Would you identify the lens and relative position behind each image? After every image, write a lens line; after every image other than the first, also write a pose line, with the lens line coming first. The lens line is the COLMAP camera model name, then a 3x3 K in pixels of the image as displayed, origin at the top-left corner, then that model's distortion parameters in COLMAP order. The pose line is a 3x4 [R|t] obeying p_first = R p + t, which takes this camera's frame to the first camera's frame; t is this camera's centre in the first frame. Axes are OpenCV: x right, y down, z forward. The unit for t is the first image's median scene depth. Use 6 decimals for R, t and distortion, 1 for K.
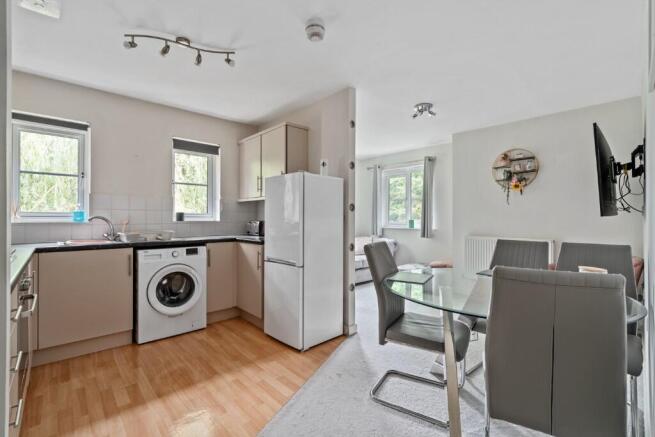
lens RADIAL K [[296.2, 0, 325.4], [0, 296.2, 225.0], [0, 0, 1]] dist [-0.003846, -0.000346]
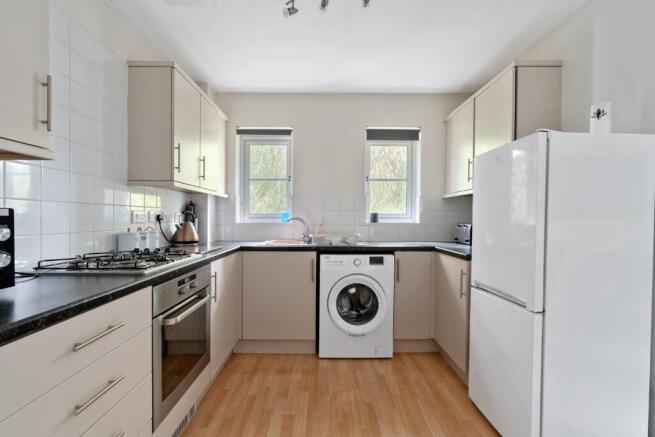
lens RADIAL K [[296.2, 0, 325.4], [0, 296.2, 225.0], [0, 0, 1]] dist [-0.003846, -0.000346]
pose [[0.741462, 0.016382, -0.670795, -0.010771], [-0.018266, 0.999824, 0.004227, -0.009430], [0.670747, 0.009119, 0.741631, 0.308752]]
